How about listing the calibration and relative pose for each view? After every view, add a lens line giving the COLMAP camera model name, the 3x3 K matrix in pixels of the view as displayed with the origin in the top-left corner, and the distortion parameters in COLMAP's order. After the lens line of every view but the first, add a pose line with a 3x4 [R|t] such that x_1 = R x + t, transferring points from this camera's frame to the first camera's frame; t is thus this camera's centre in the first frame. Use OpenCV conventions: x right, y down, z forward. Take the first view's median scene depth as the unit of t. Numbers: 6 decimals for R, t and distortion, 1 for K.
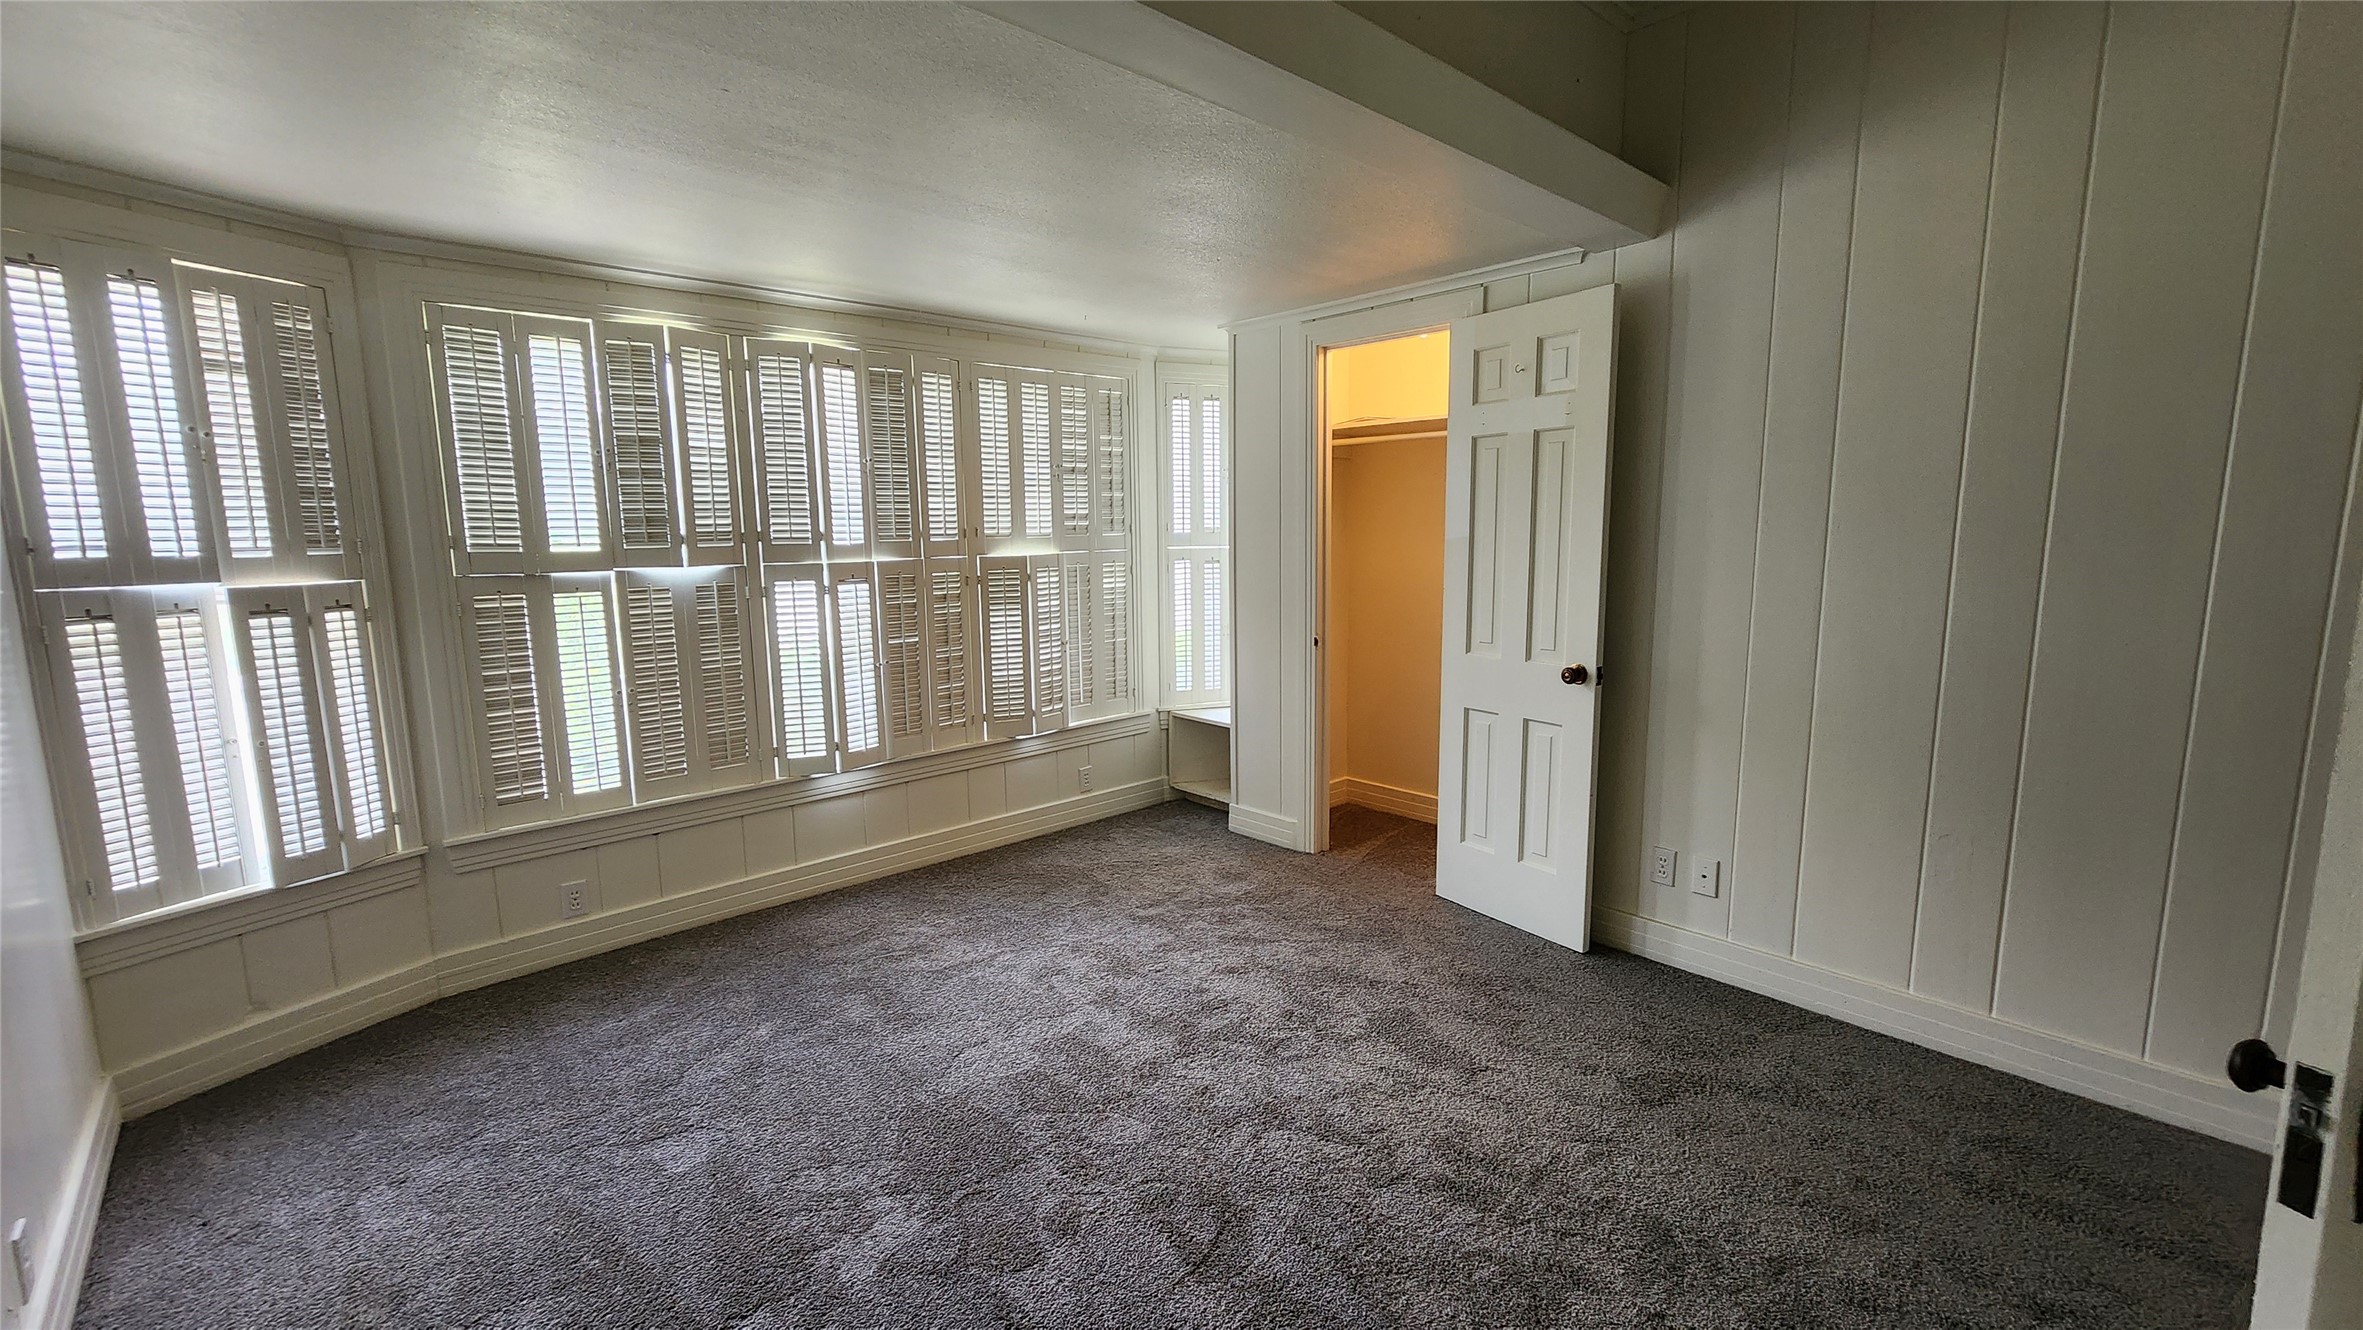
lens RADIAL K [[979.1, 0, 1182.8], [0, 979.1, 660.4], [0, 0, 1]] dist [0.001032, 0.000468]
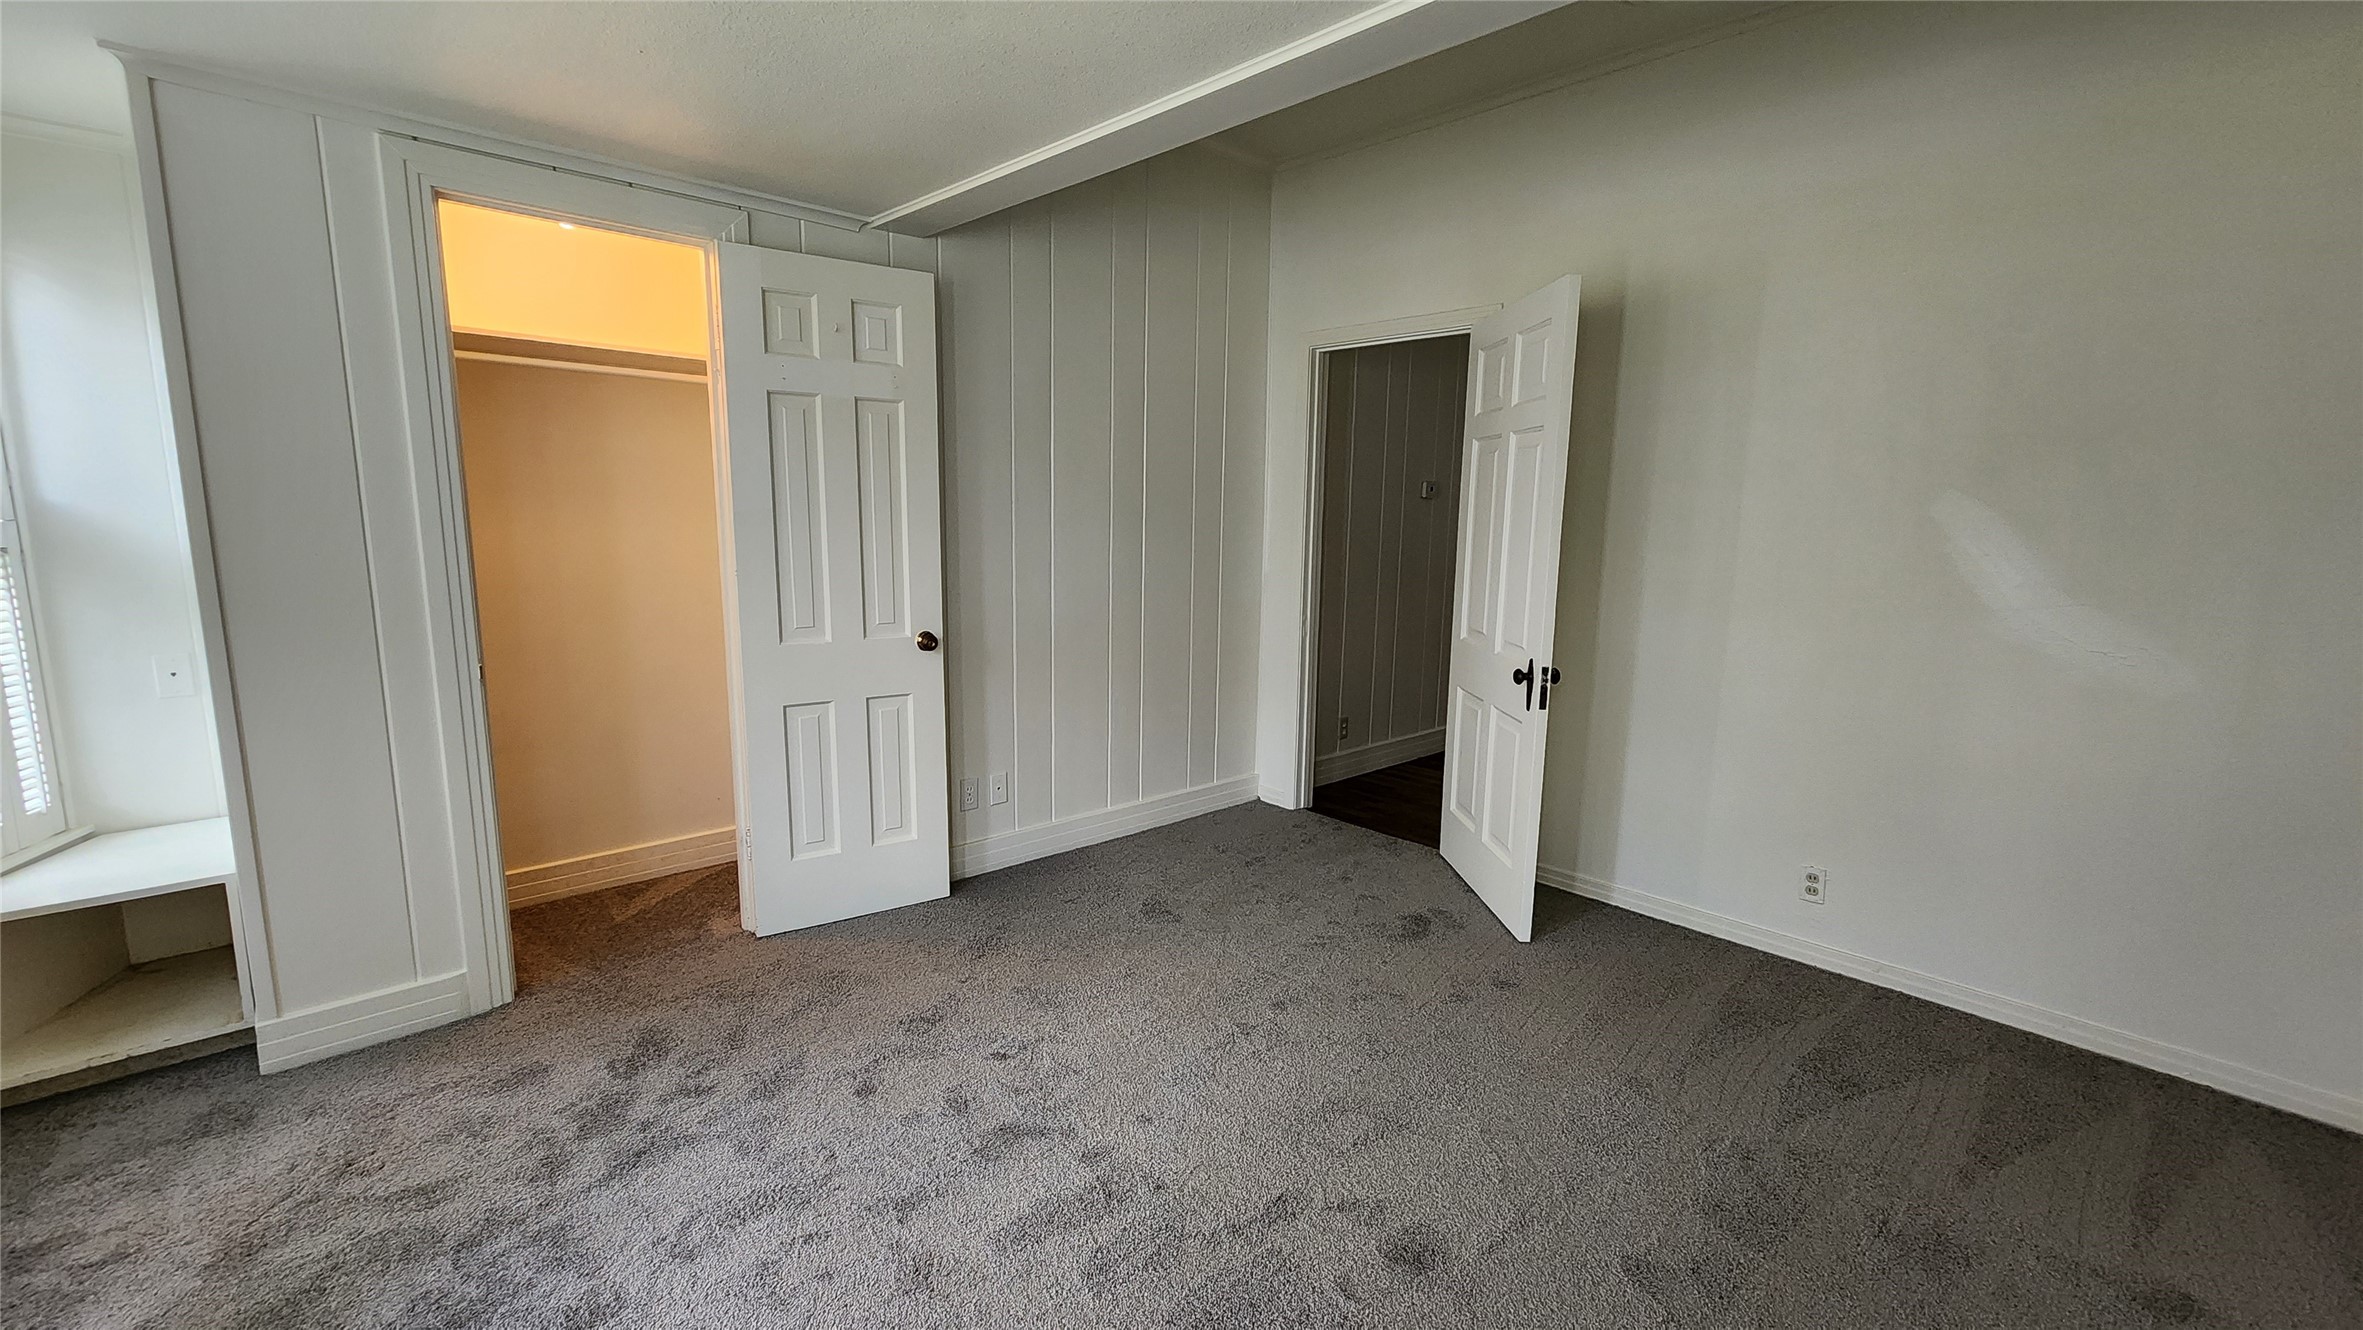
lens RADIAL K [[979.1, 0, 1181.4], [0, 979.1, 676.3], [0, 0, 1]] dist [0.001032, 0.000468]
pose [[-0.020711, -0.159991, 0.986901, -0.569171], [0.116635, 0.979986, 0.161317, -0.076994], [-0.992959, 0.118448, -0.001636, 0.641835]]
